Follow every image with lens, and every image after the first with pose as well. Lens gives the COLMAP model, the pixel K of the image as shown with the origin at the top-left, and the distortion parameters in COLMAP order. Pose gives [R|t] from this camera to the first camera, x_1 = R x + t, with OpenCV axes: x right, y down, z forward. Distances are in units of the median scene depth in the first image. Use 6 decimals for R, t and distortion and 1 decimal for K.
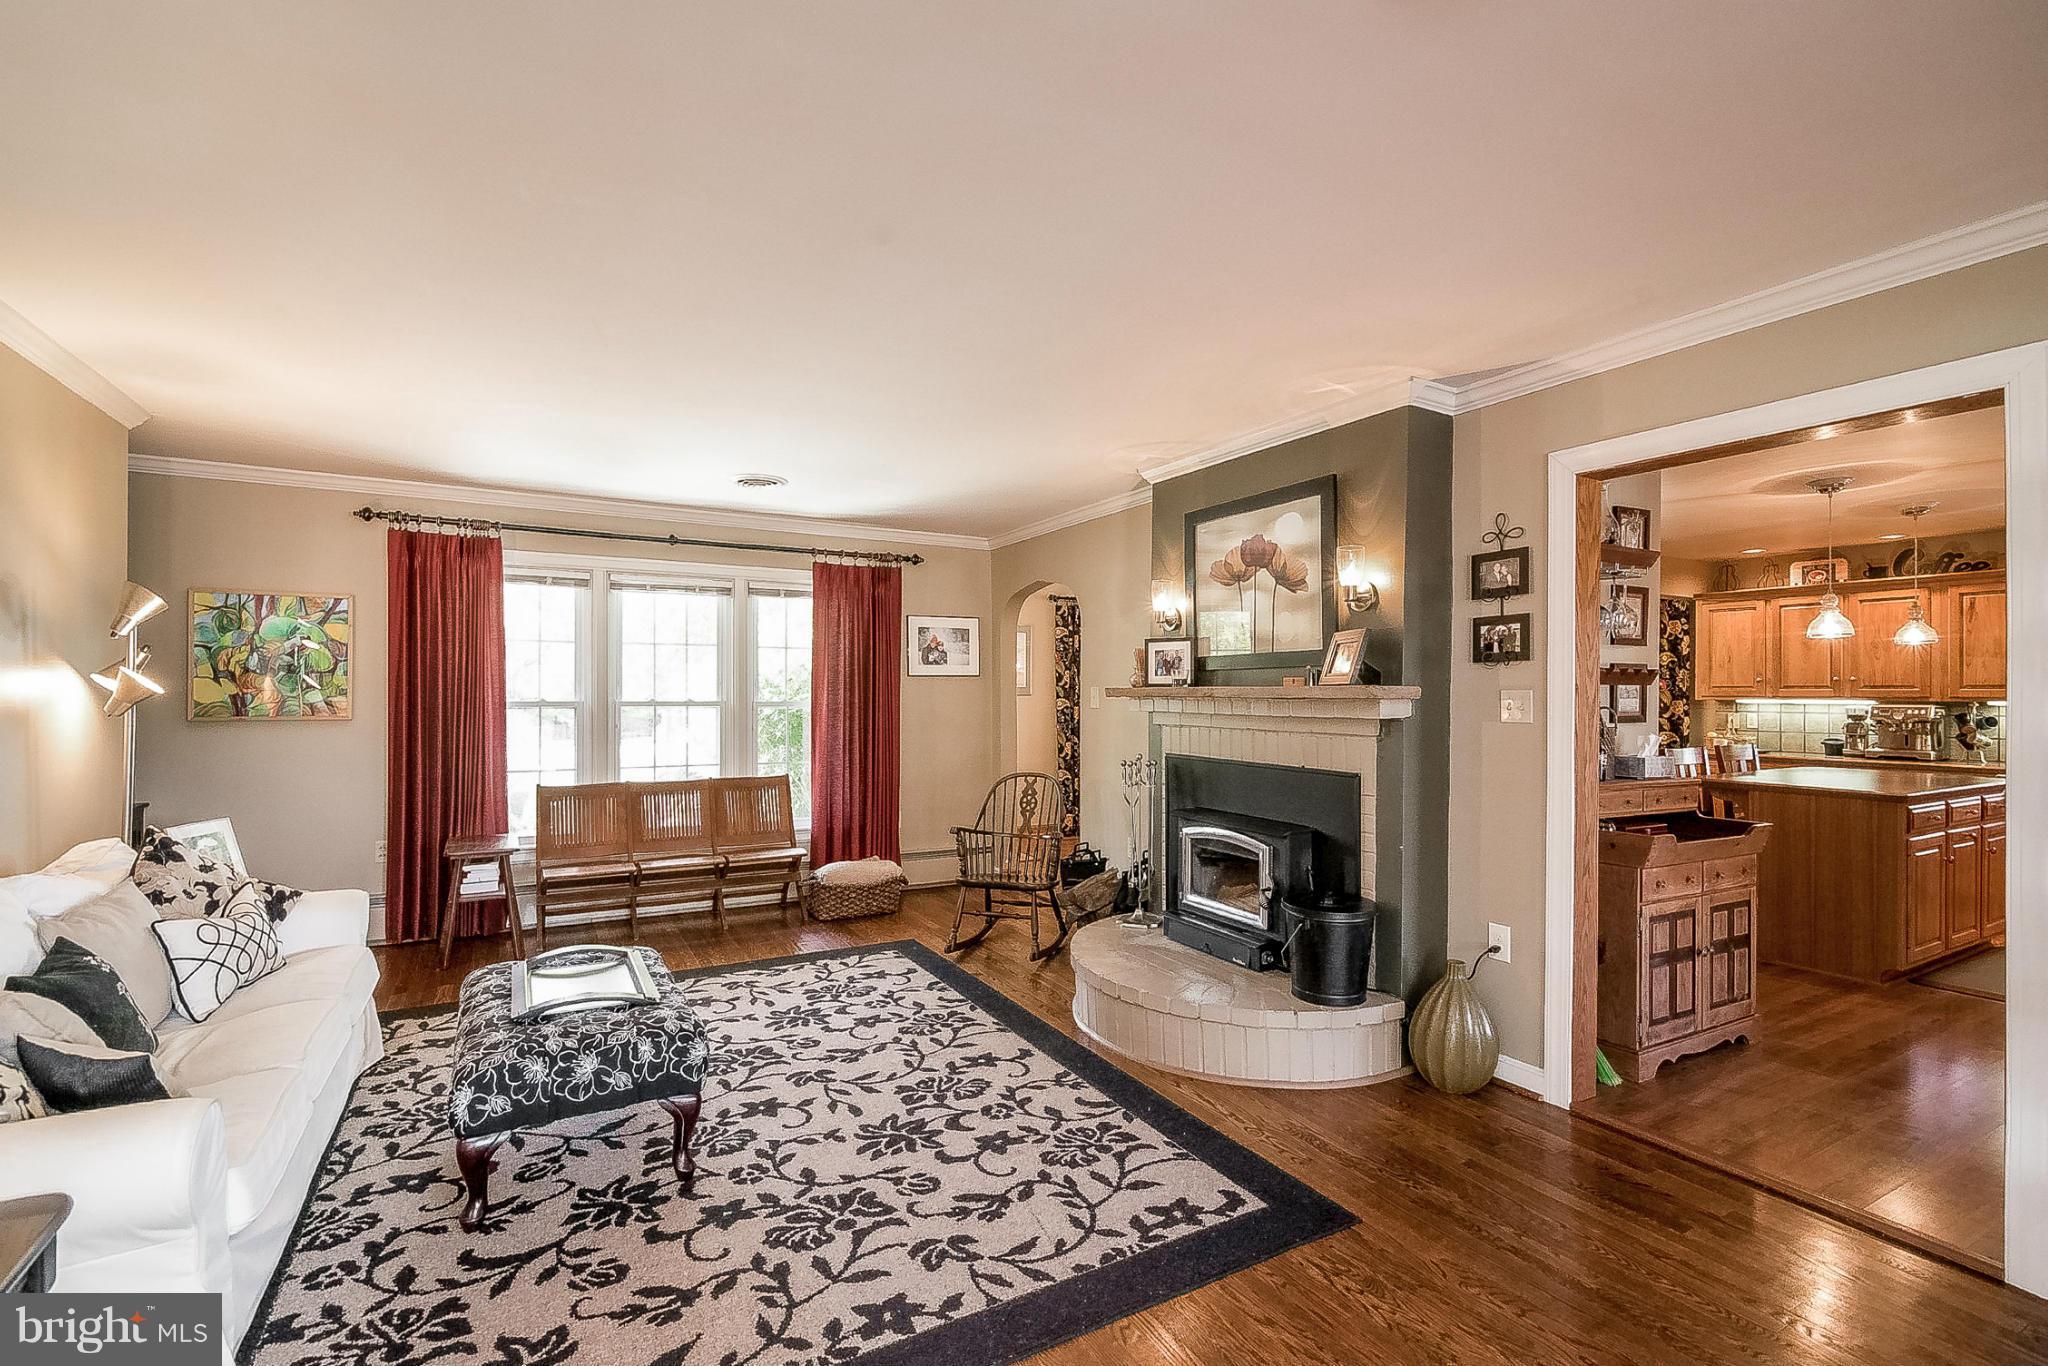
lens RADIAL K [[934.1, 0, 1023.6], [0, 934.1, 683.3], [0, 0, 1]] dist [-0.021623, 0.002492]
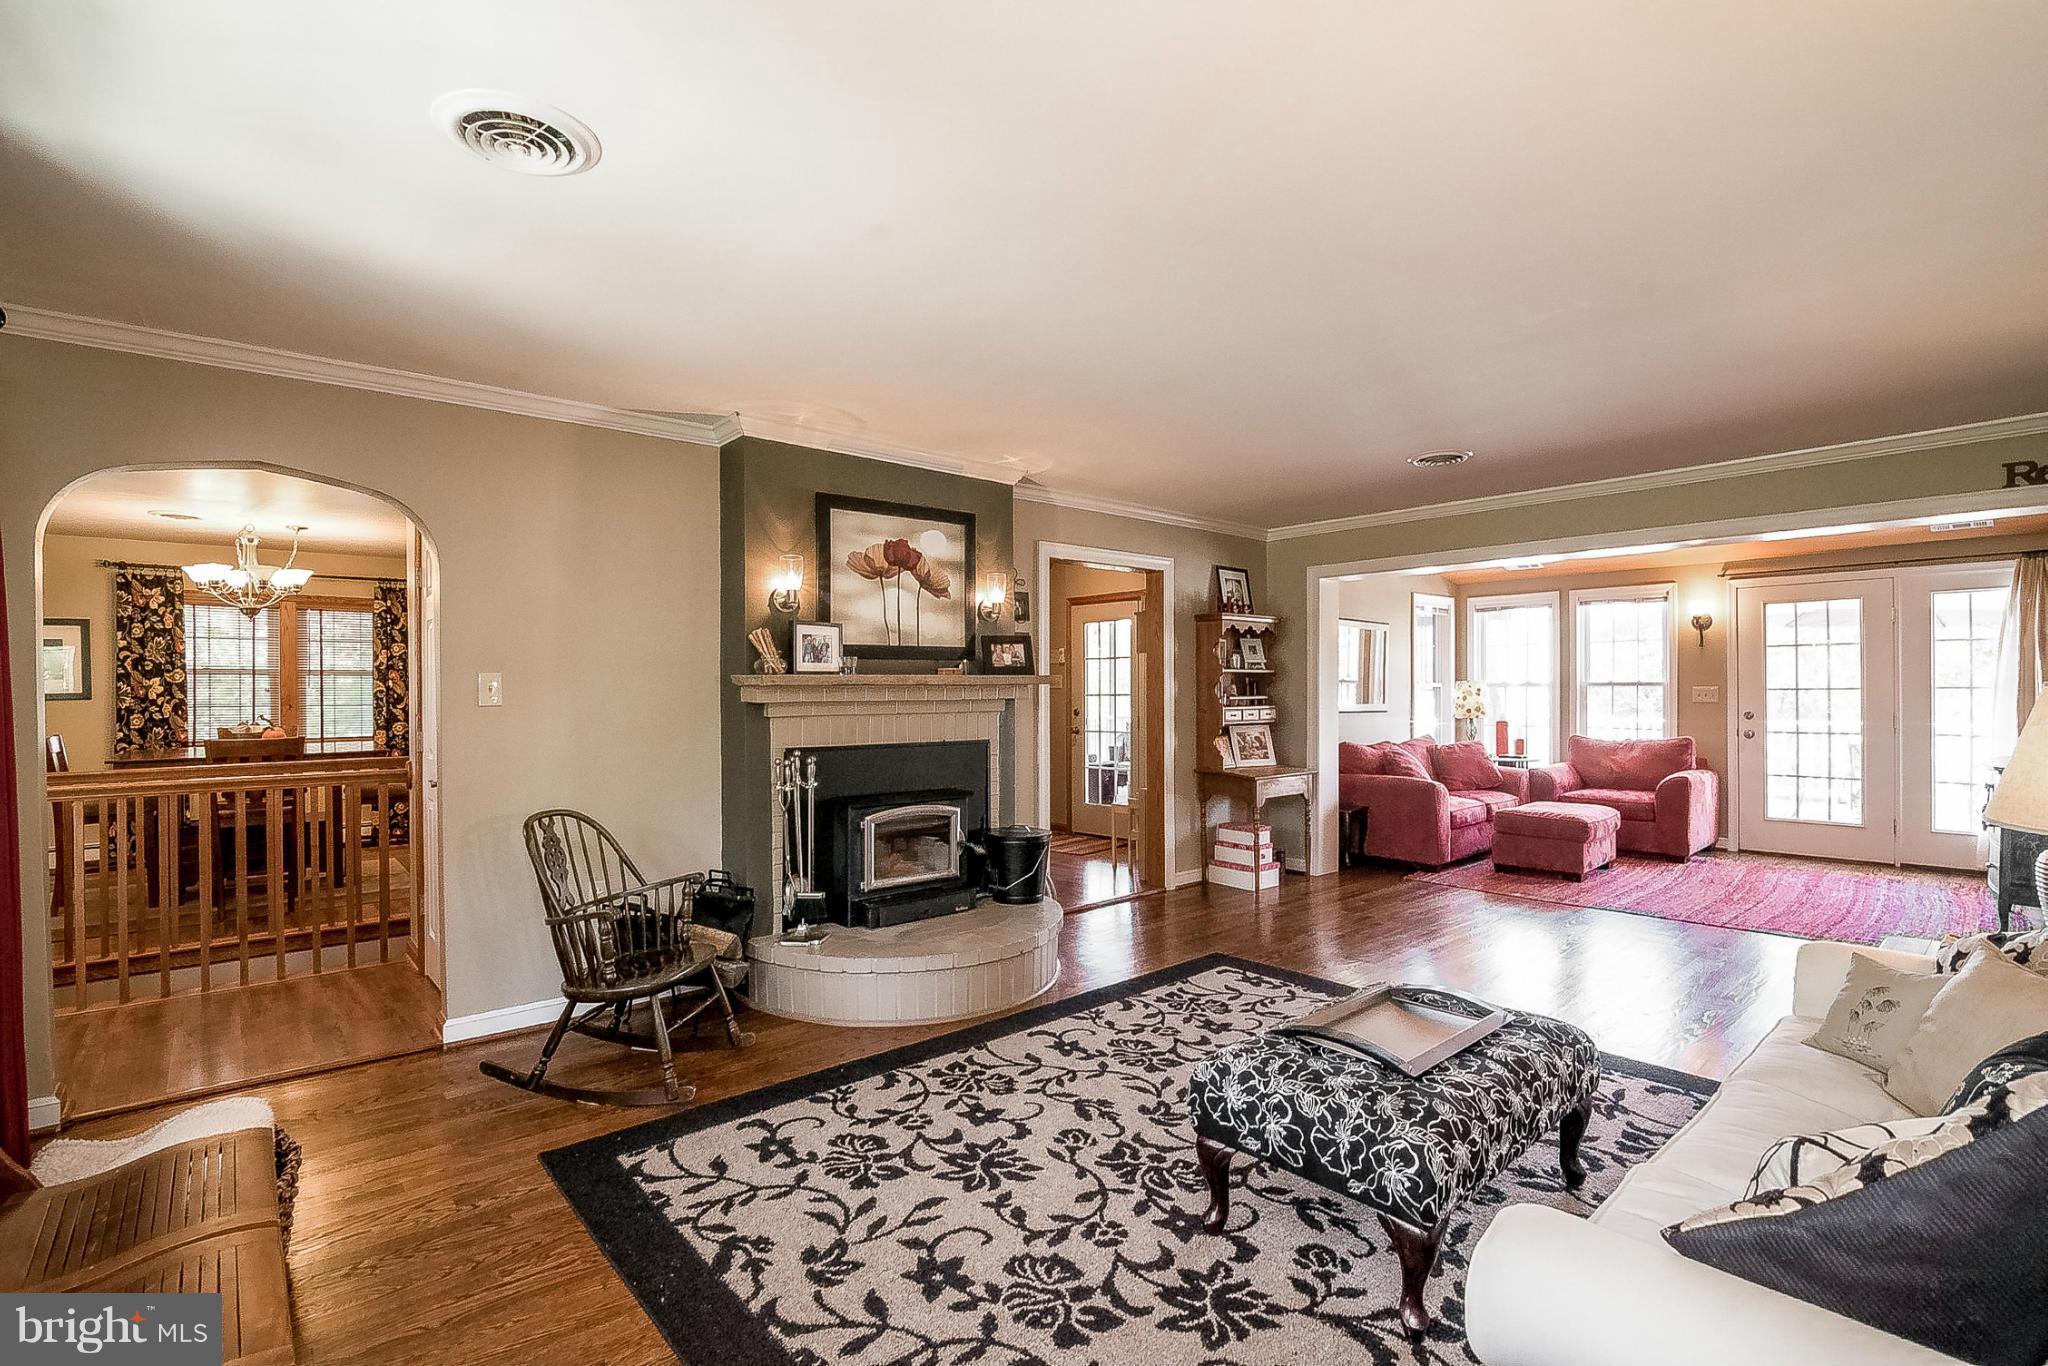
lens RADIAL K [[934.1, 0, 1050.4], [0, 934.1, 692.9], [0, 0, 1]] dist [-0.021623, 0.002492]
pose [[-0.224867, -0.011076, 0.974327, -0.981218], [-0.007583, 0.999925, 0.009617, 0.013322], [-0.974360, -0.005225, -0.224934, 1.203627]]
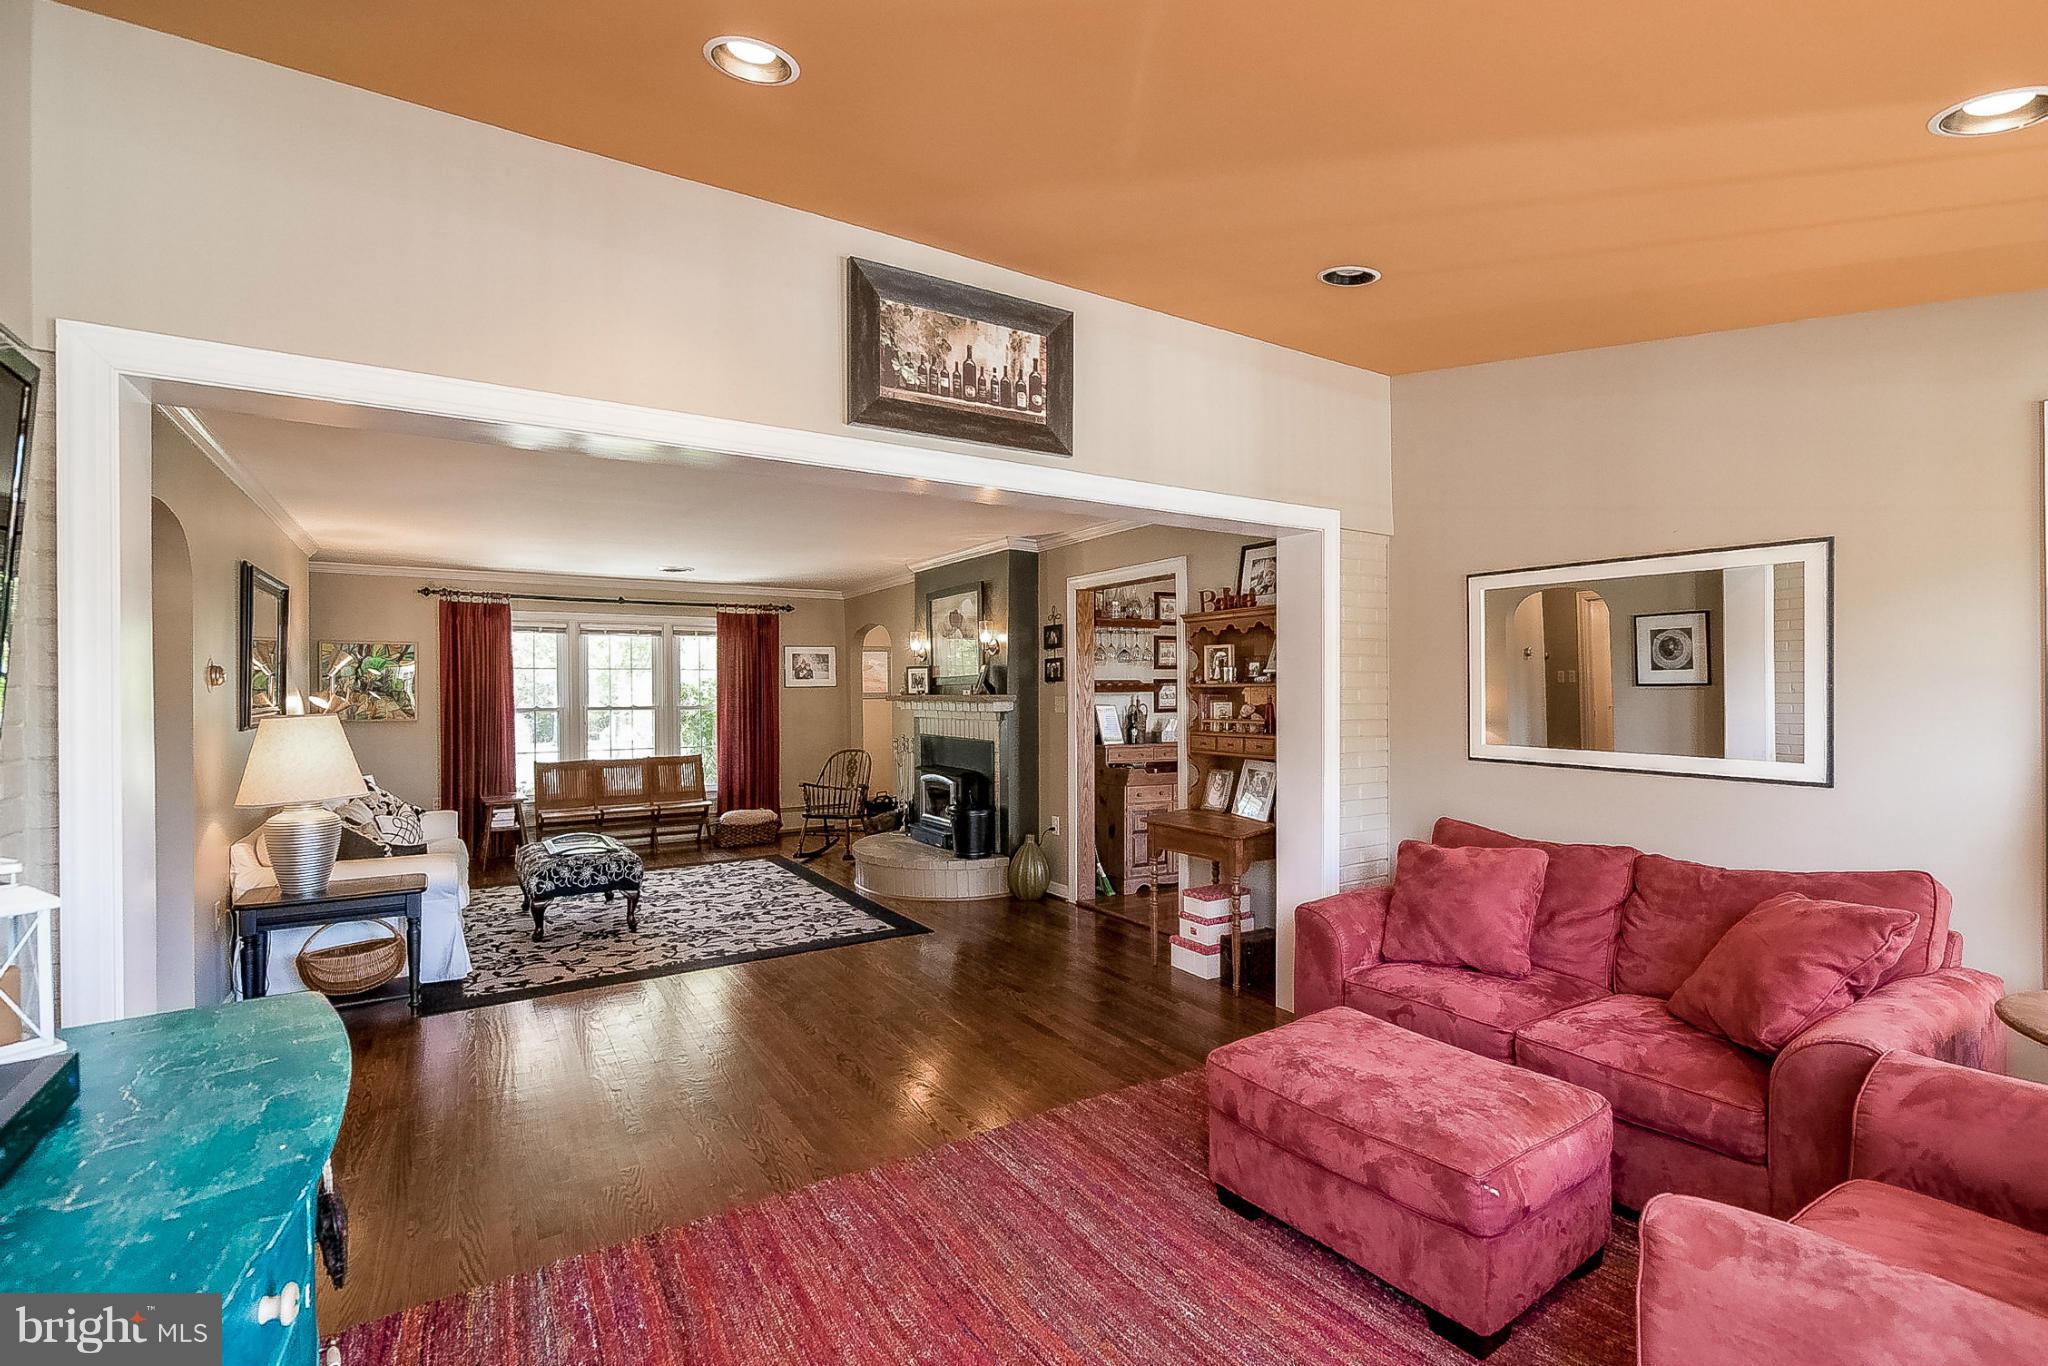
lens RADIAL K [[934.1, 0, 1028.1], [0, 934.1, 680.9], [0, 0, 1]] dist [-0.021623, 0.002492]
pose [[0.998459, -0.011154, 0.054364, 0.323852], [0.011160, 0.999938, 0.000196, -0.024005], [-0.054362, 0.000411, 0.998521, -0.886307]]
